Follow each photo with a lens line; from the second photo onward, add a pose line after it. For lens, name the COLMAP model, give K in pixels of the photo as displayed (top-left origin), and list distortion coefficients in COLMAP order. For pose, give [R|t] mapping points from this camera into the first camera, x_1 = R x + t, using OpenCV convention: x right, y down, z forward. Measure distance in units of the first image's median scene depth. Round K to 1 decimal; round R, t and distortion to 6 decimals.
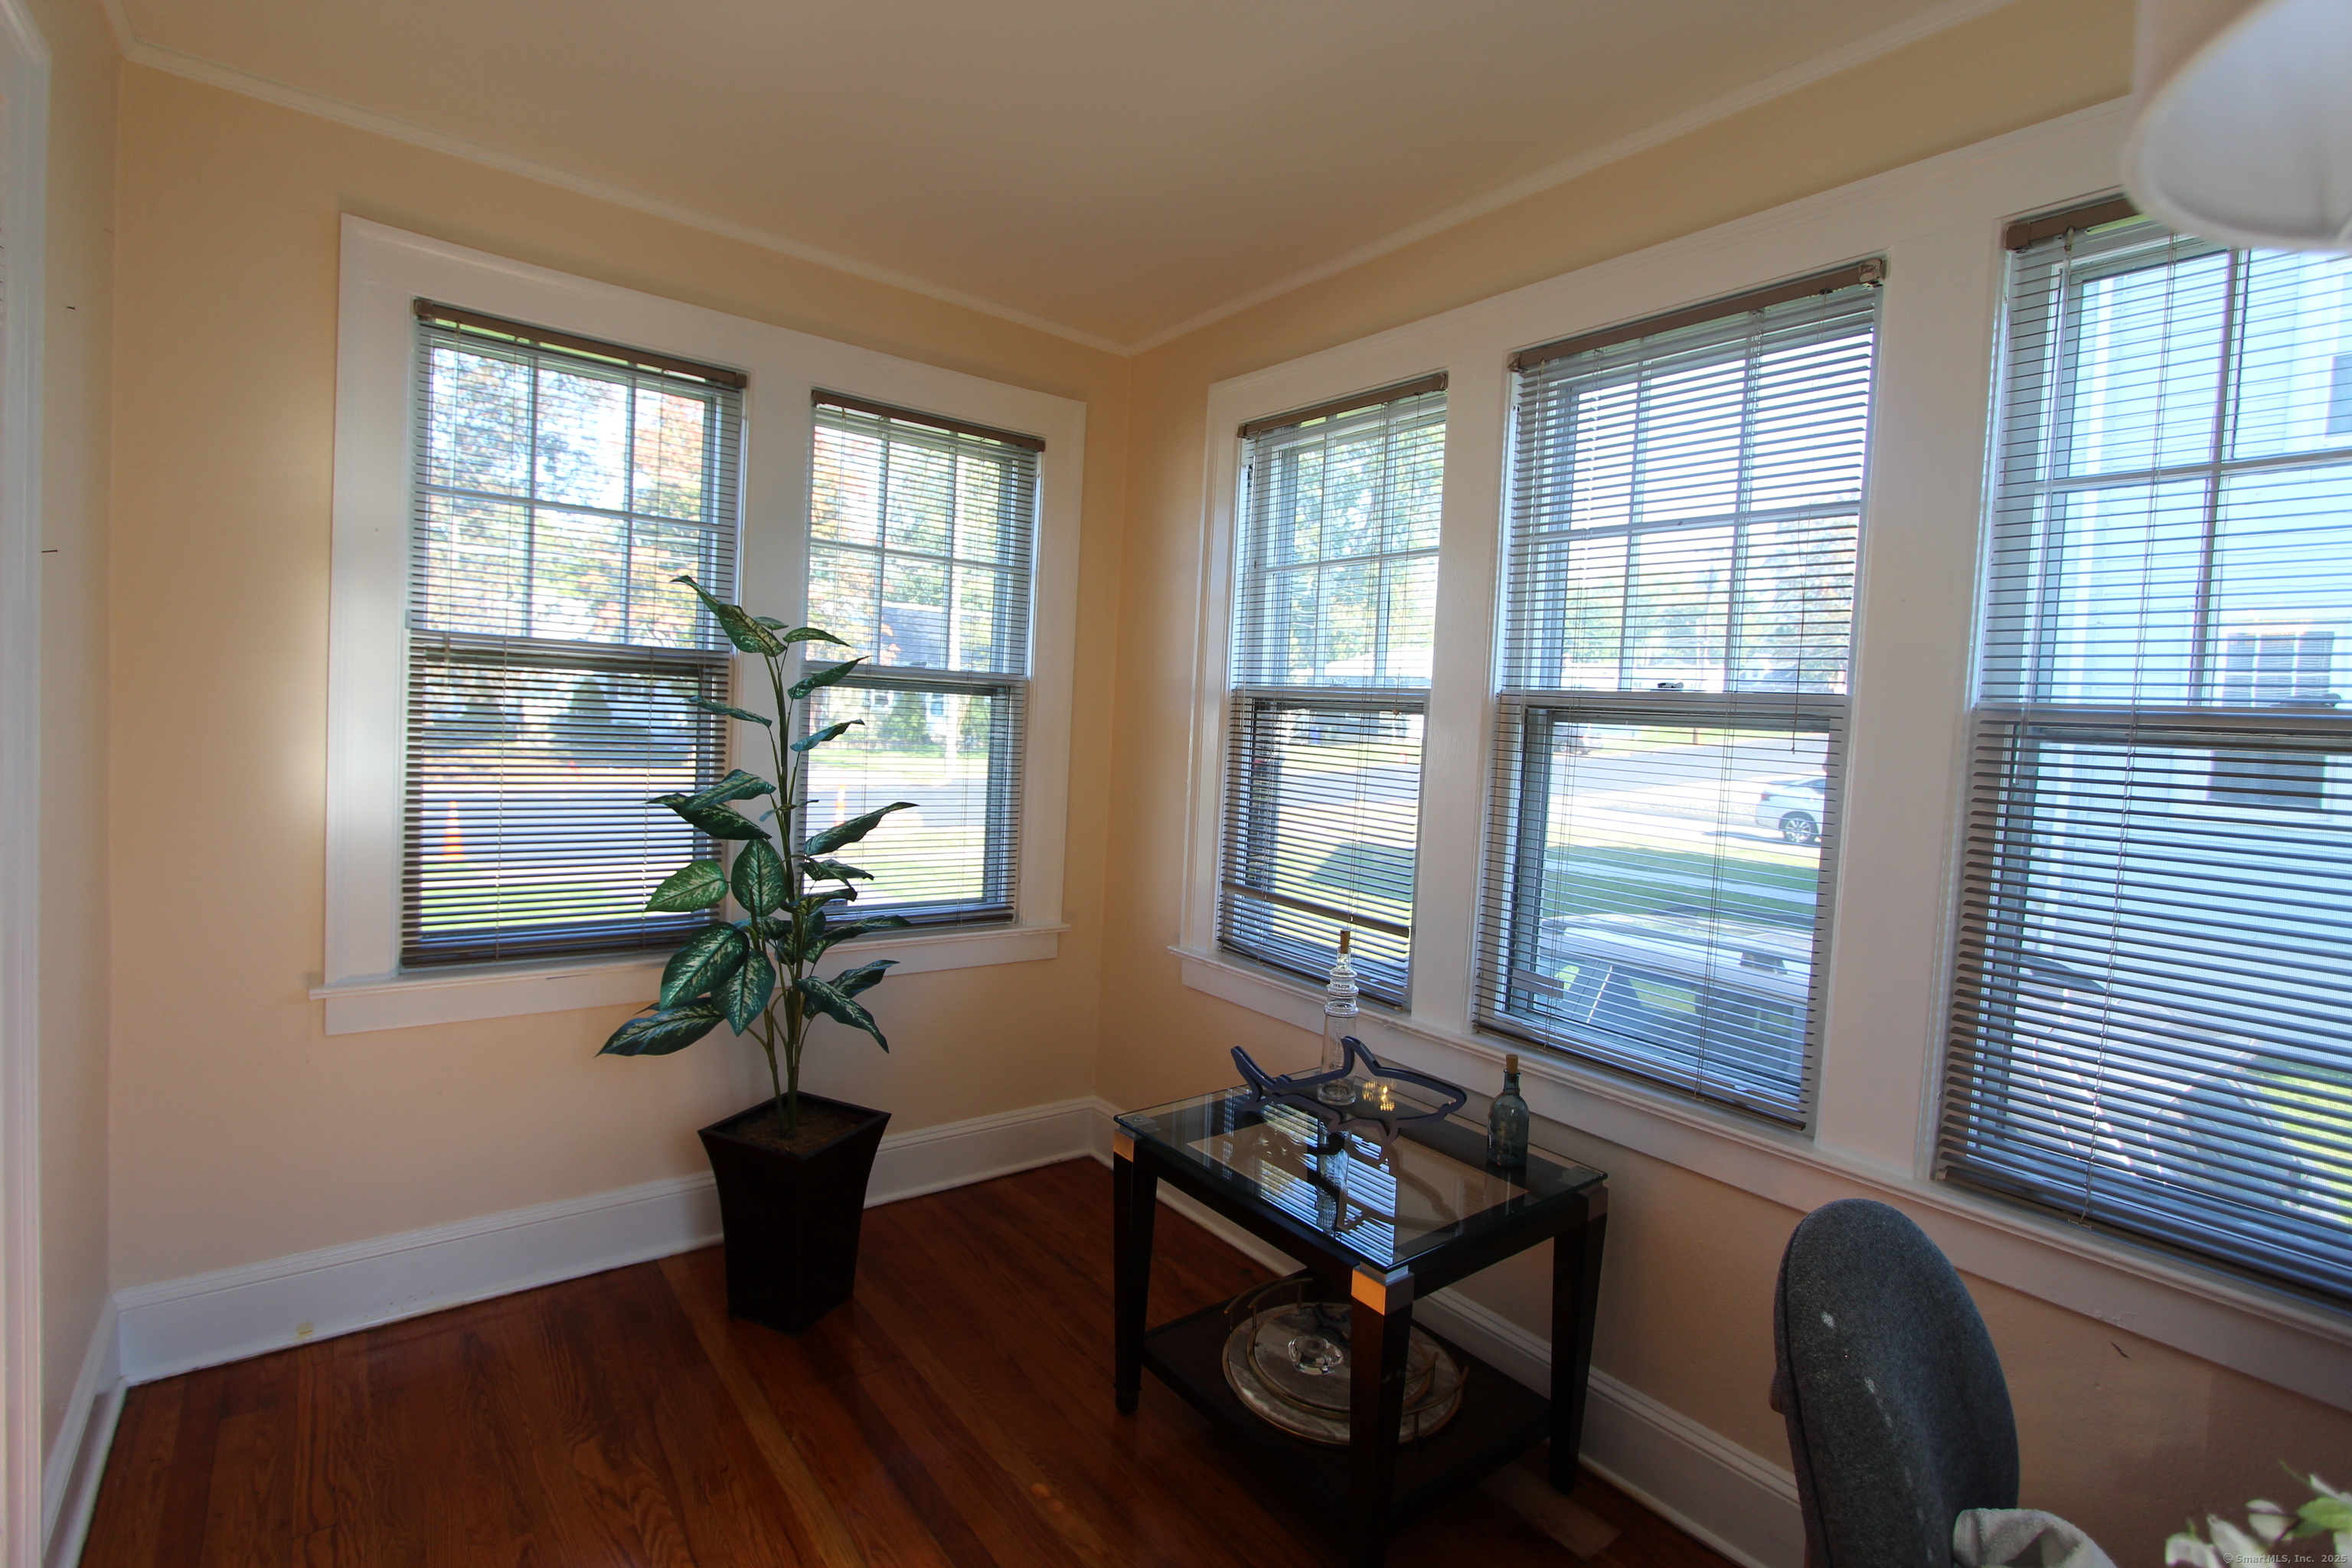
lens RADIAL K [[1090.5, 0, 1168.5], [0, 1090.5, 773.2], [0, 0, 1]] dist [-0.014004, 0.002205]
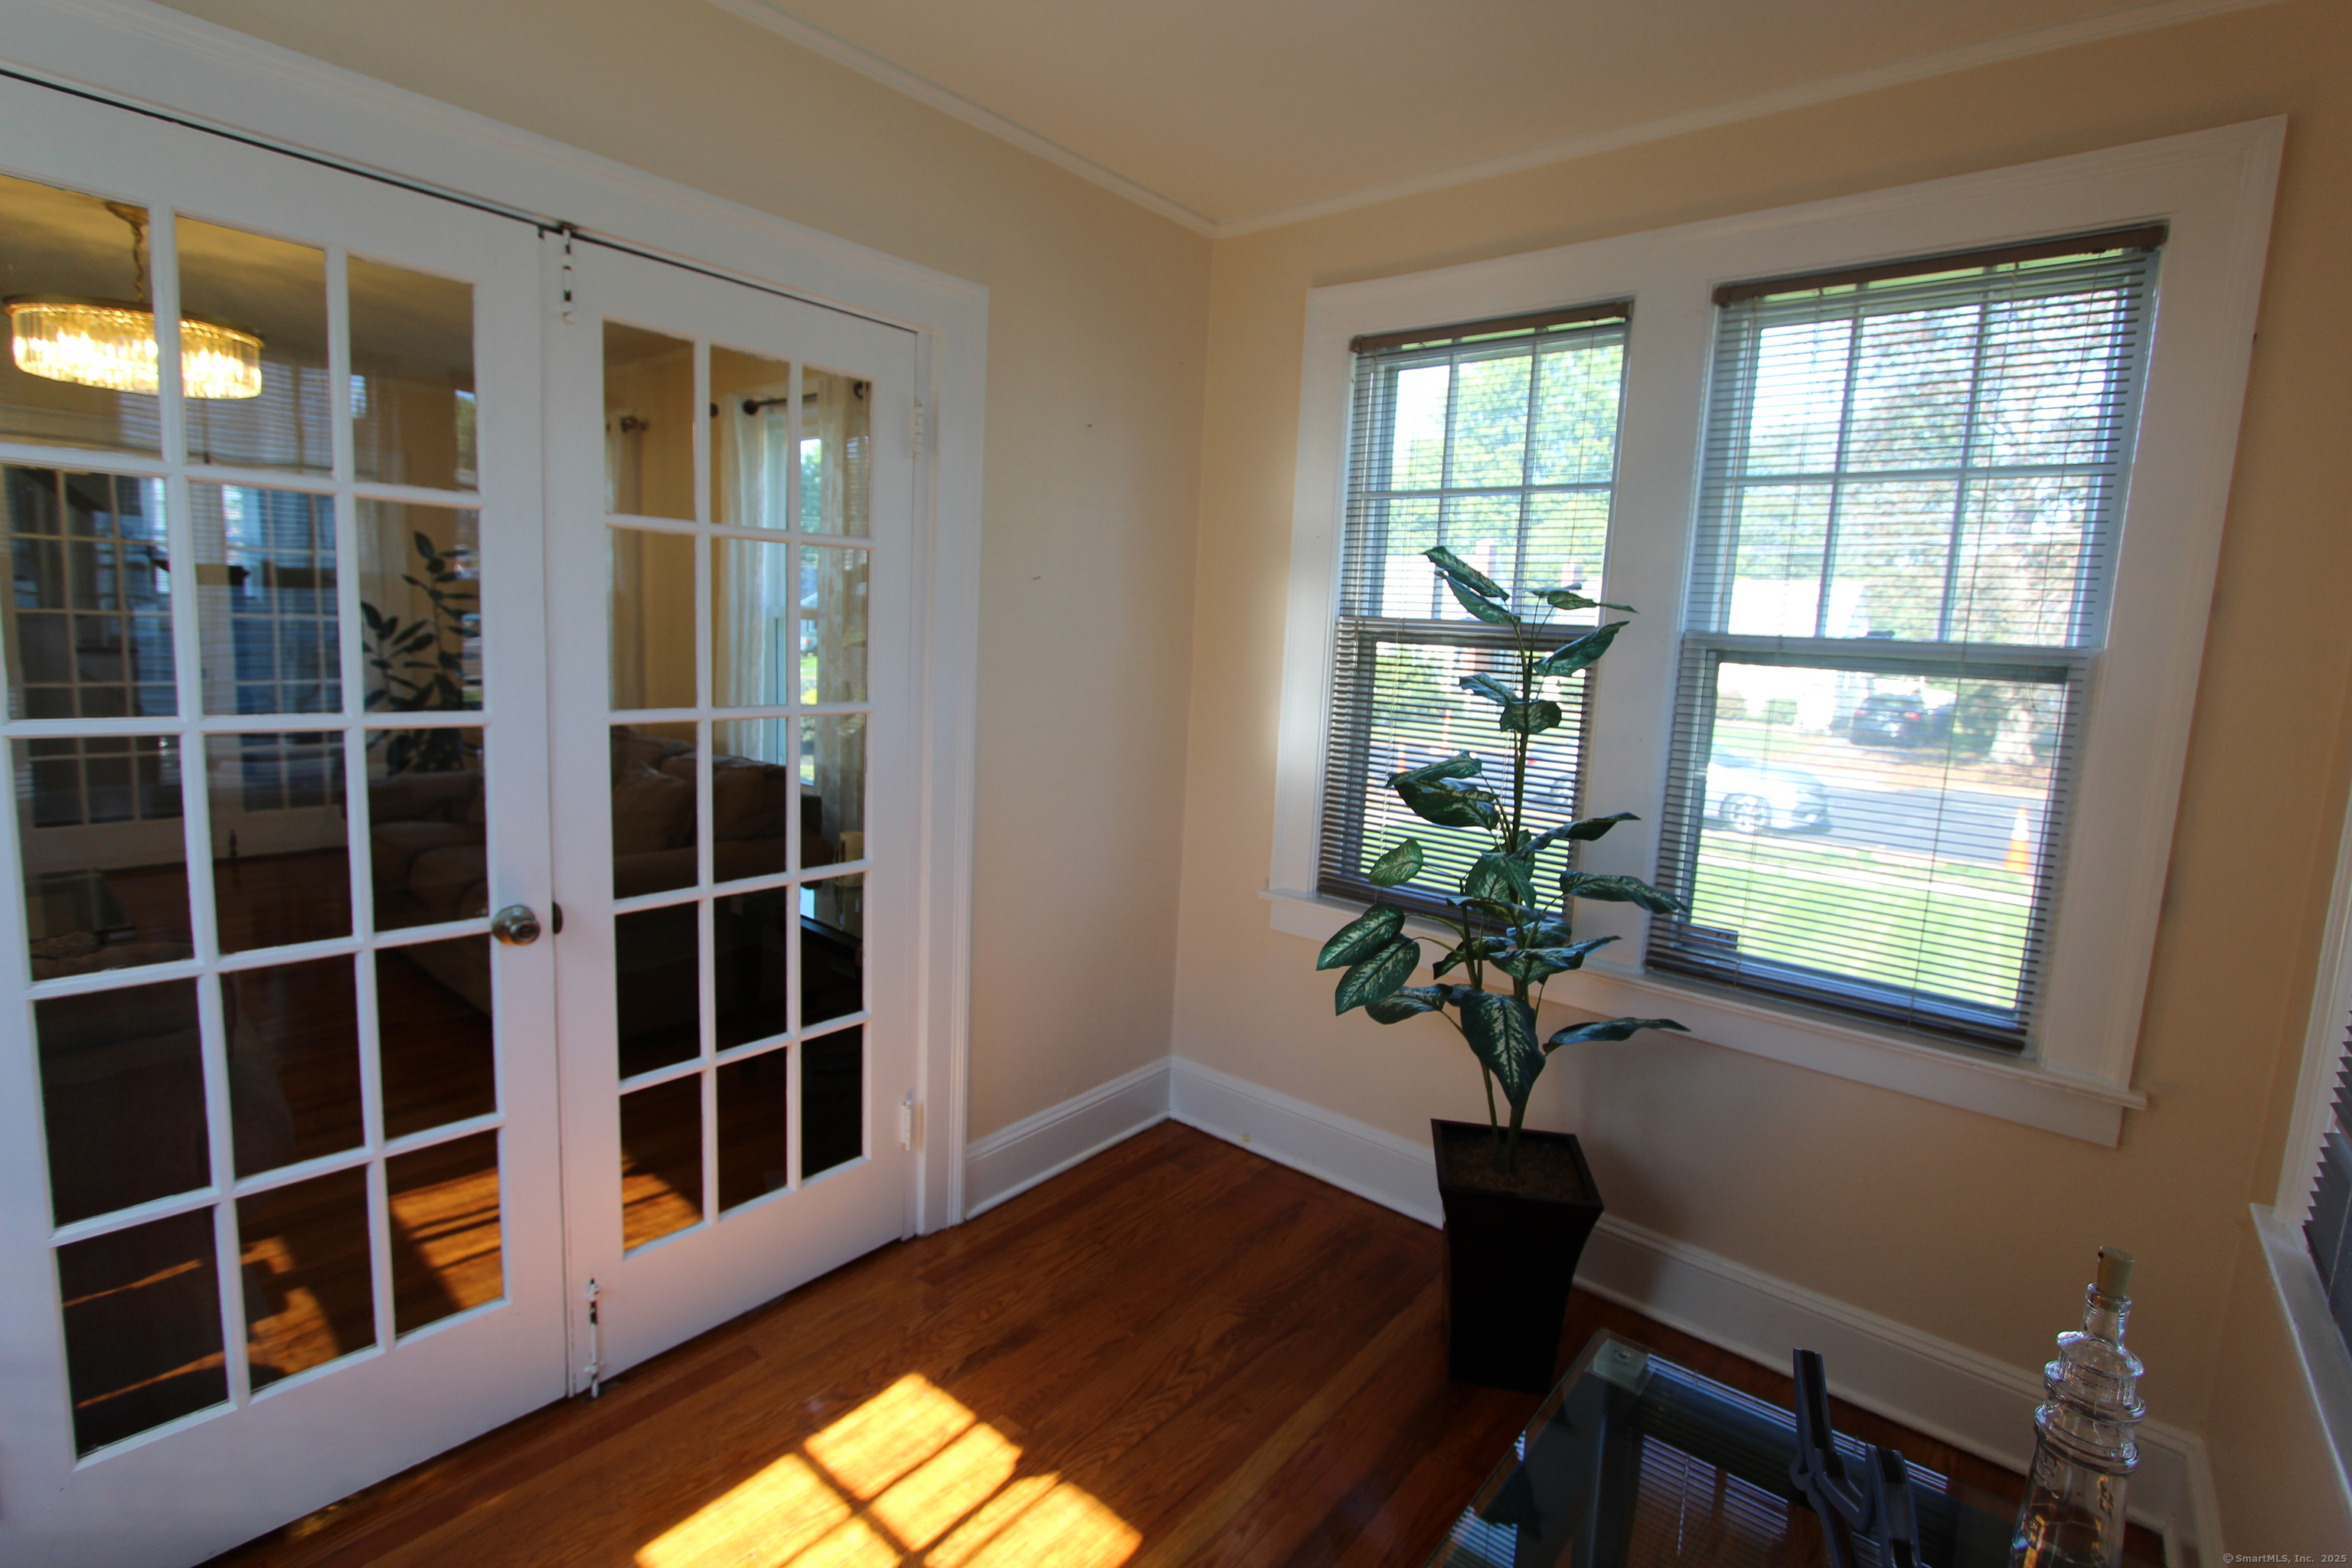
lens RADIAL K [[1090.5, 0, 1174.6], [0, 1090.5, 777.2], [0, 0, 1]] dist [-0.014004, 0.002205]
pose [[0.219619, 0.098349, -0.970616, 0.375819], [-0.082821, 0.993194, 0.081898, -0.033370], [0.972064, 0.062401, 0.226269, 0.457207]]
